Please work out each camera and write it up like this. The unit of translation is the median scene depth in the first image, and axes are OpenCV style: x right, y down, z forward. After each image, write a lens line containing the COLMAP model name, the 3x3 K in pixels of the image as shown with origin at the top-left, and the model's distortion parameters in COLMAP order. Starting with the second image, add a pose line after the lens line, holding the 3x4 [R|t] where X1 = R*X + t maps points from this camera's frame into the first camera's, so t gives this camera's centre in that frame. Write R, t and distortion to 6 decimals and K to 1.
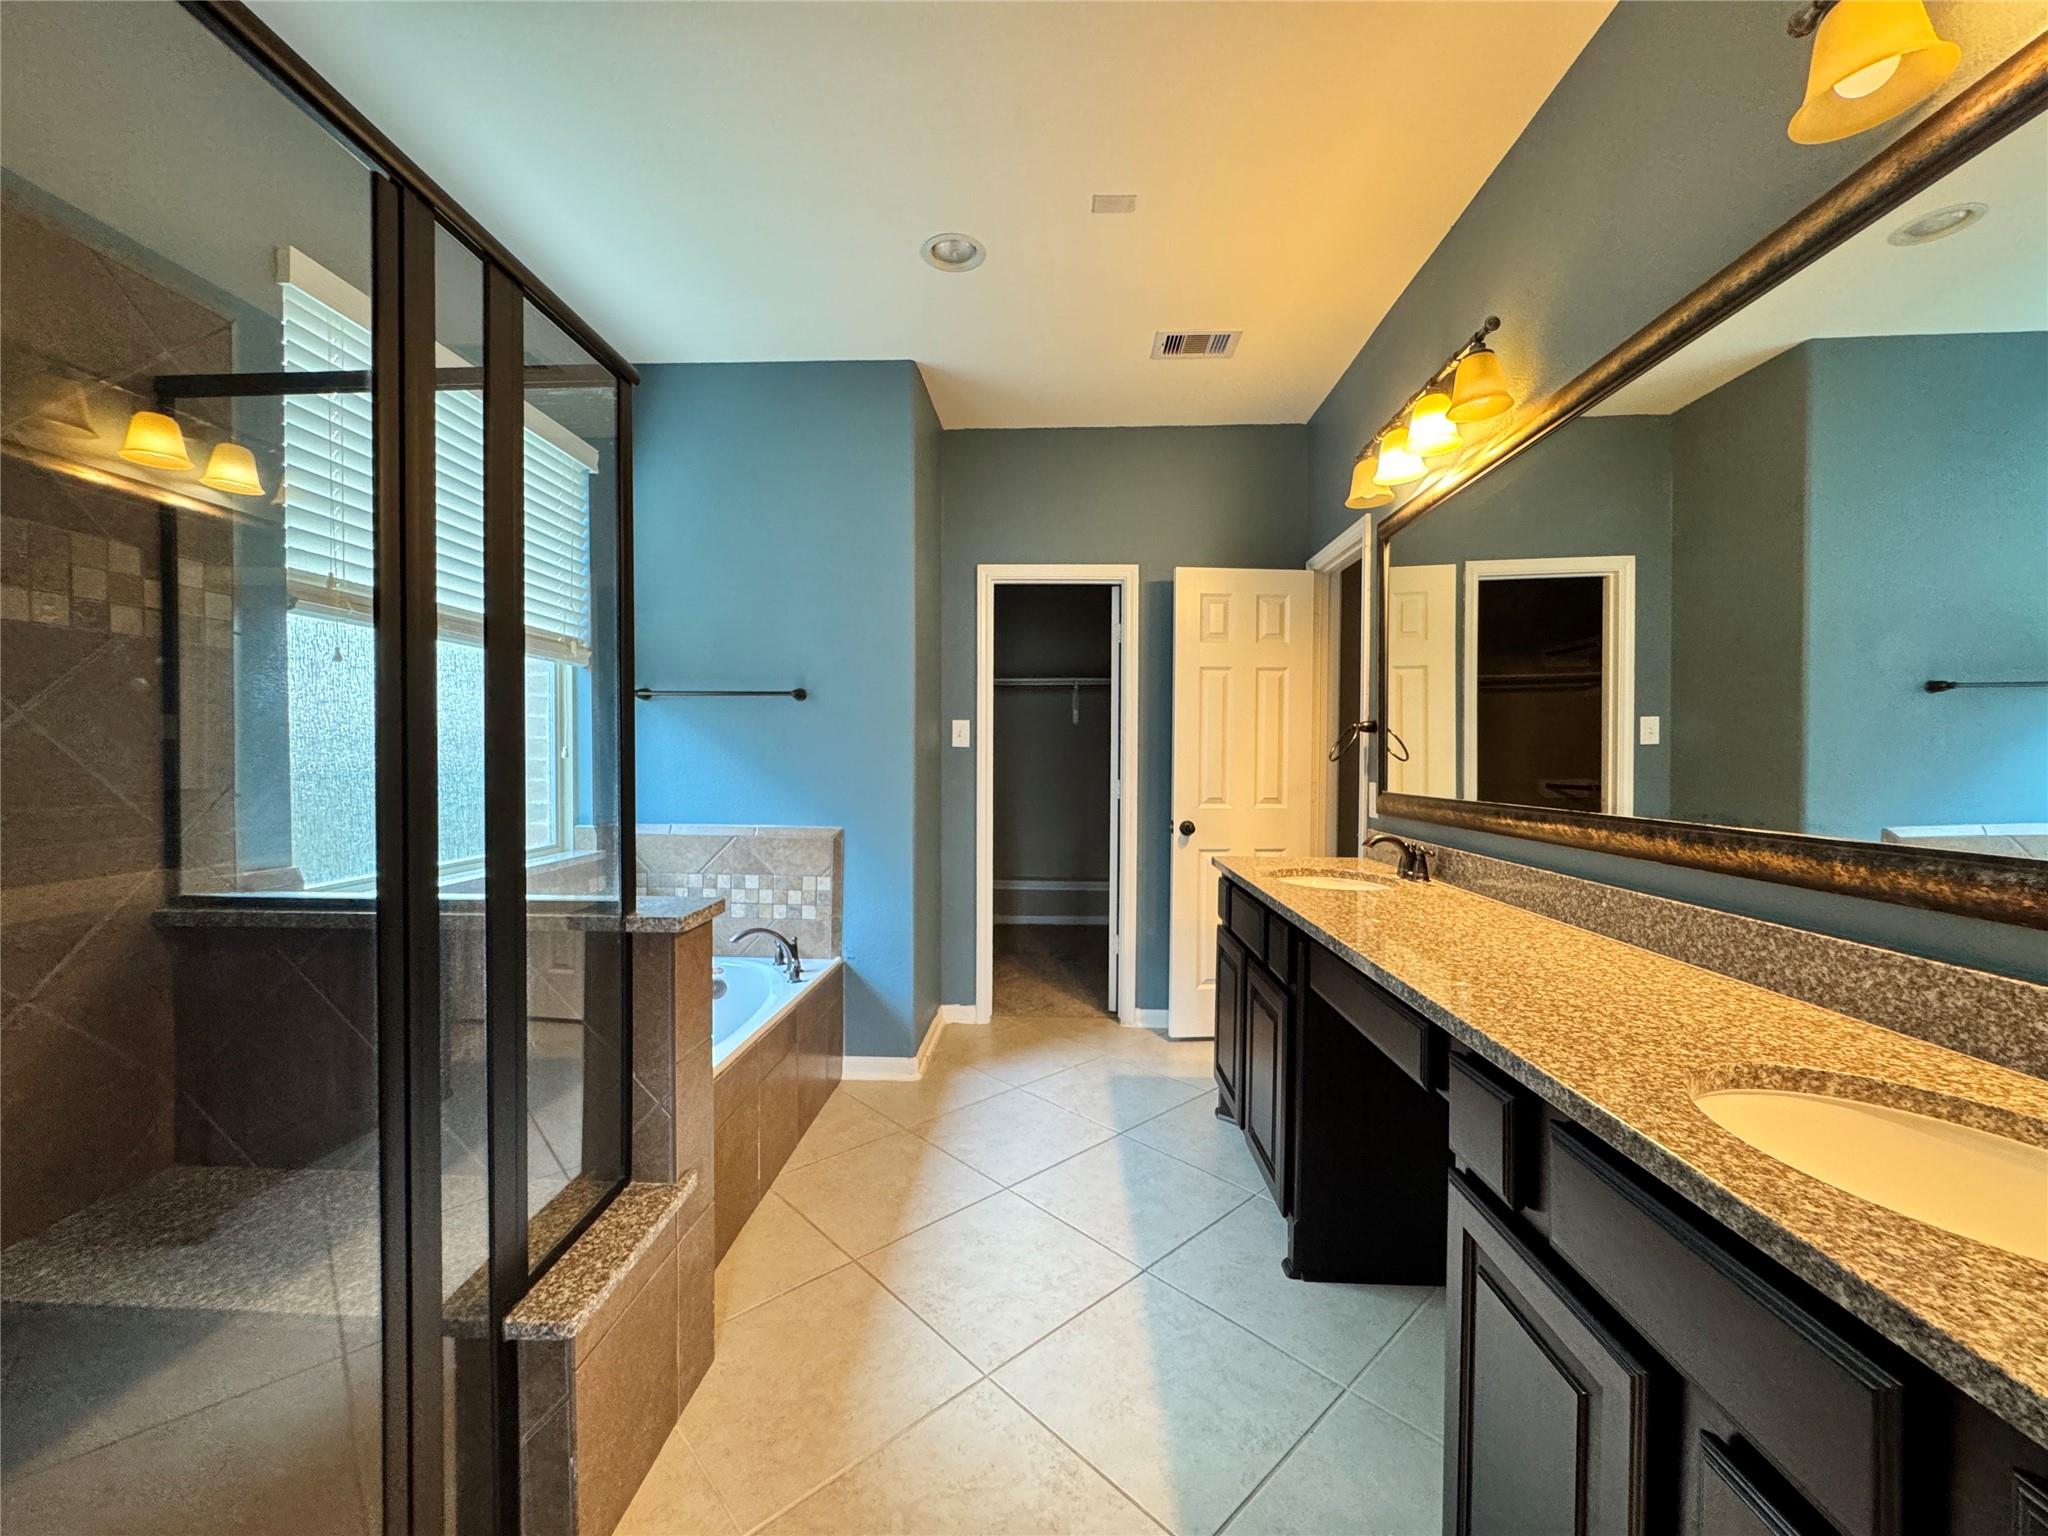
lens RADIAL K [[825.1, 0, 1014.9], [0, 825.1, 766.3], [0, 0, 1]] dist [-0.004587, 0.001083]
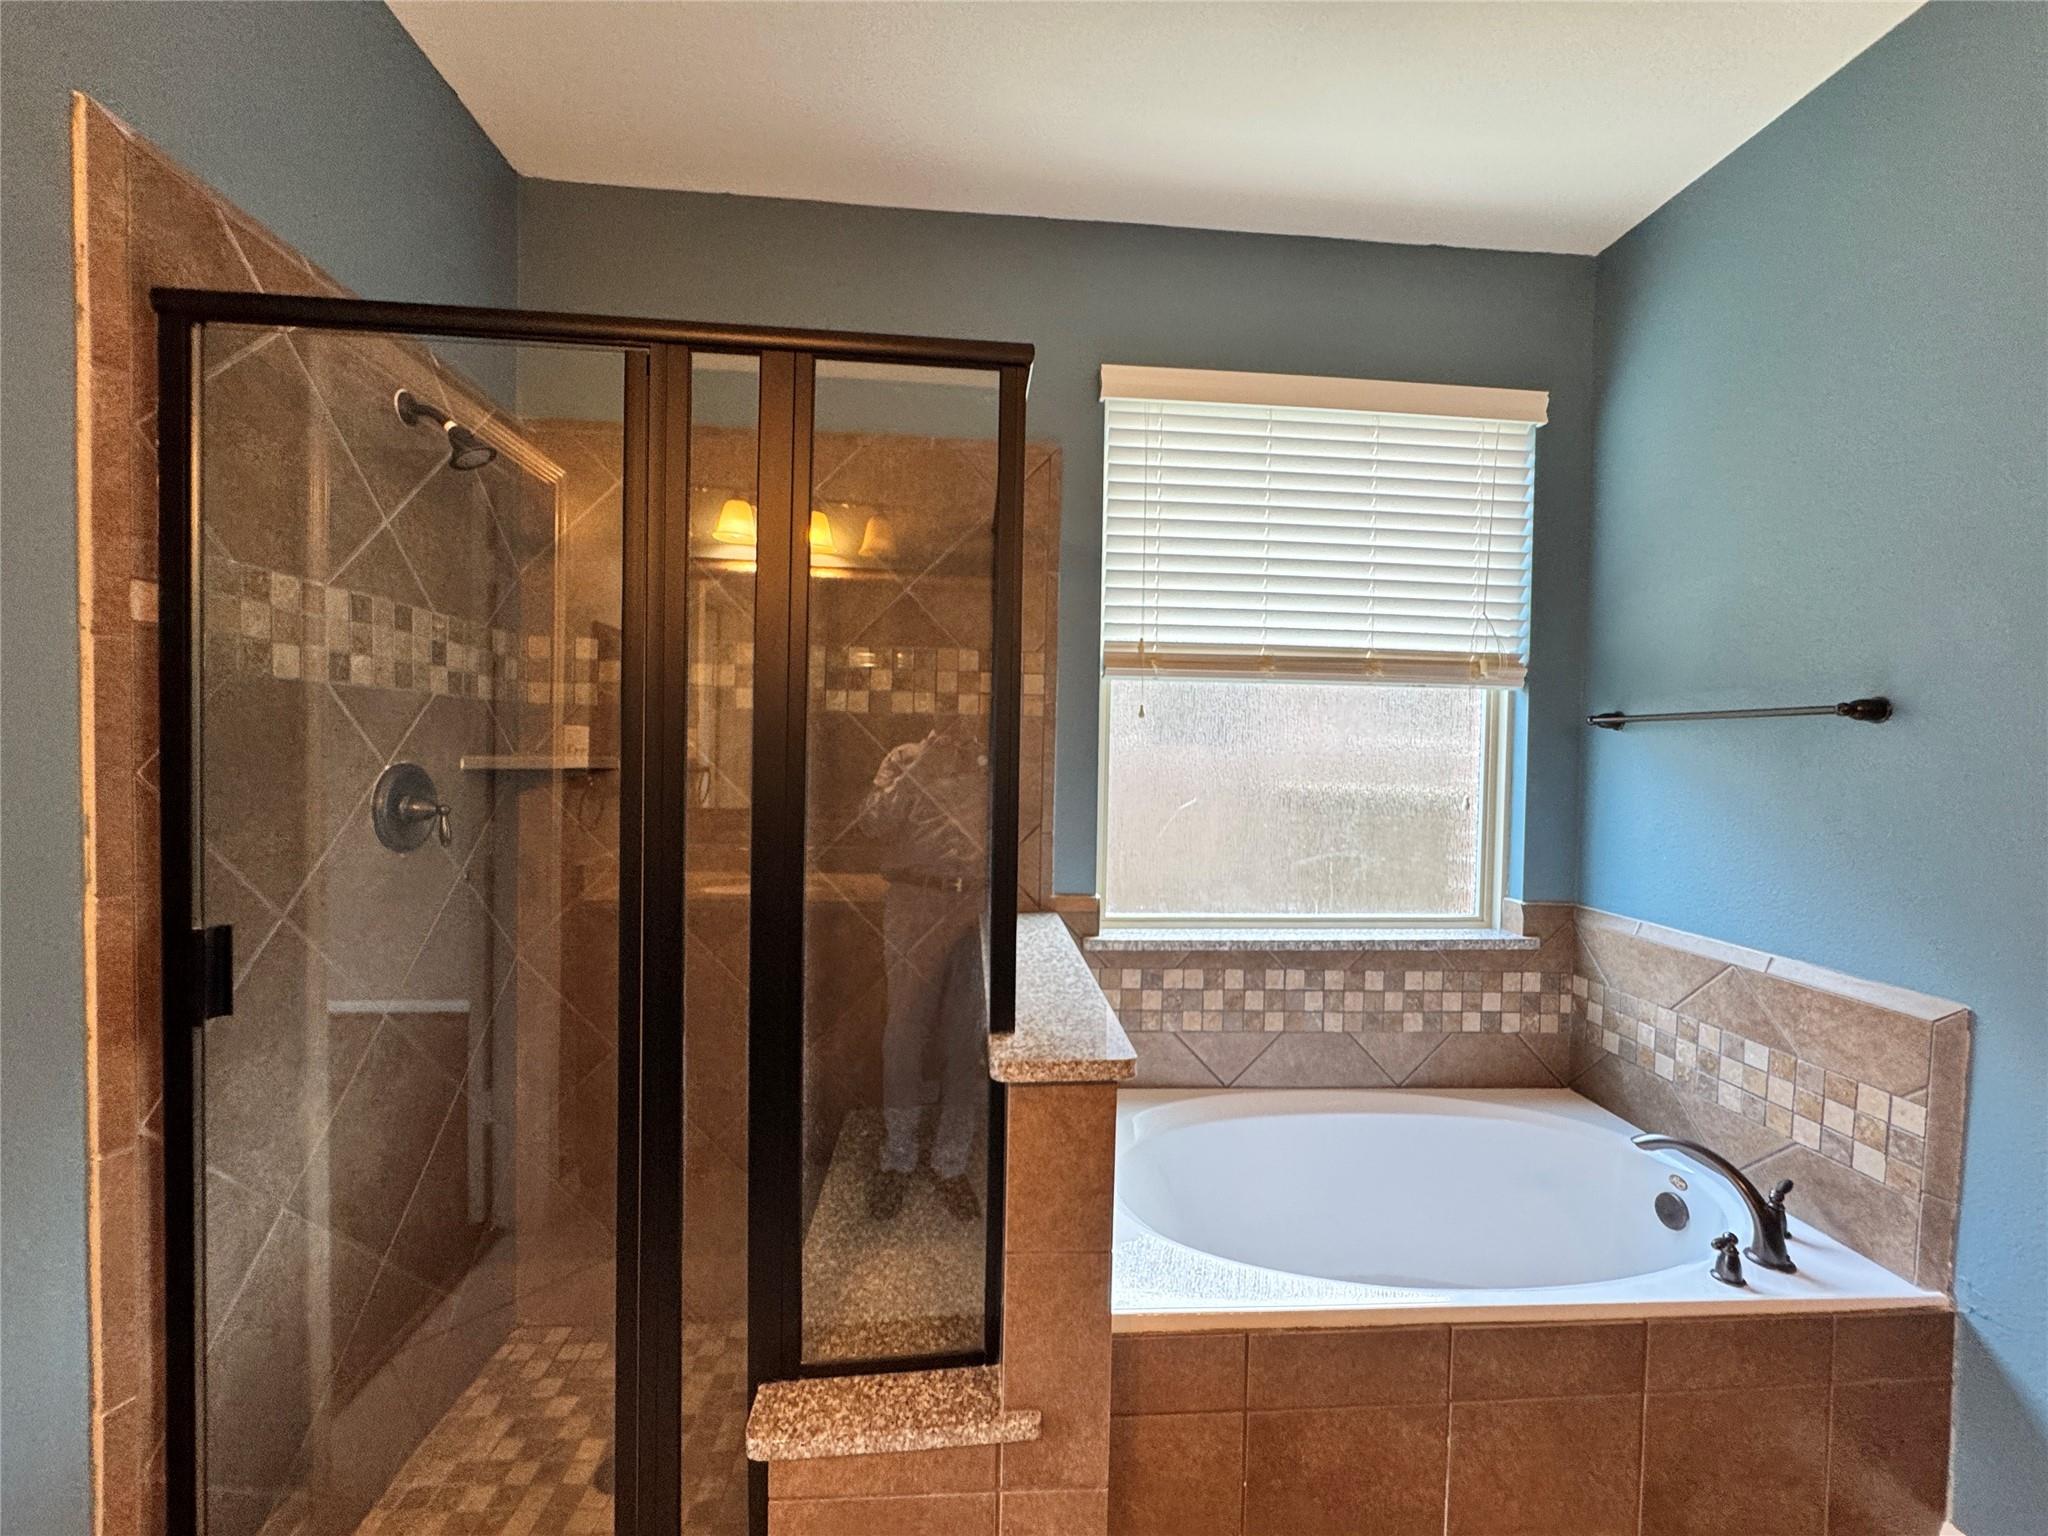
lens RADIAL K [[825.1, 0, 1025.8], [0, 825.1, 767.3], [0, 0, 1]] dist [-0.004587, 0.001083]
pose [[0.130865, 0.018627, -0.991225, 0.210659], [-0.031769, 0.999389, 0.014587, -0.059519], [0.990891, 0.029581, 0.131377, 0.584806]]
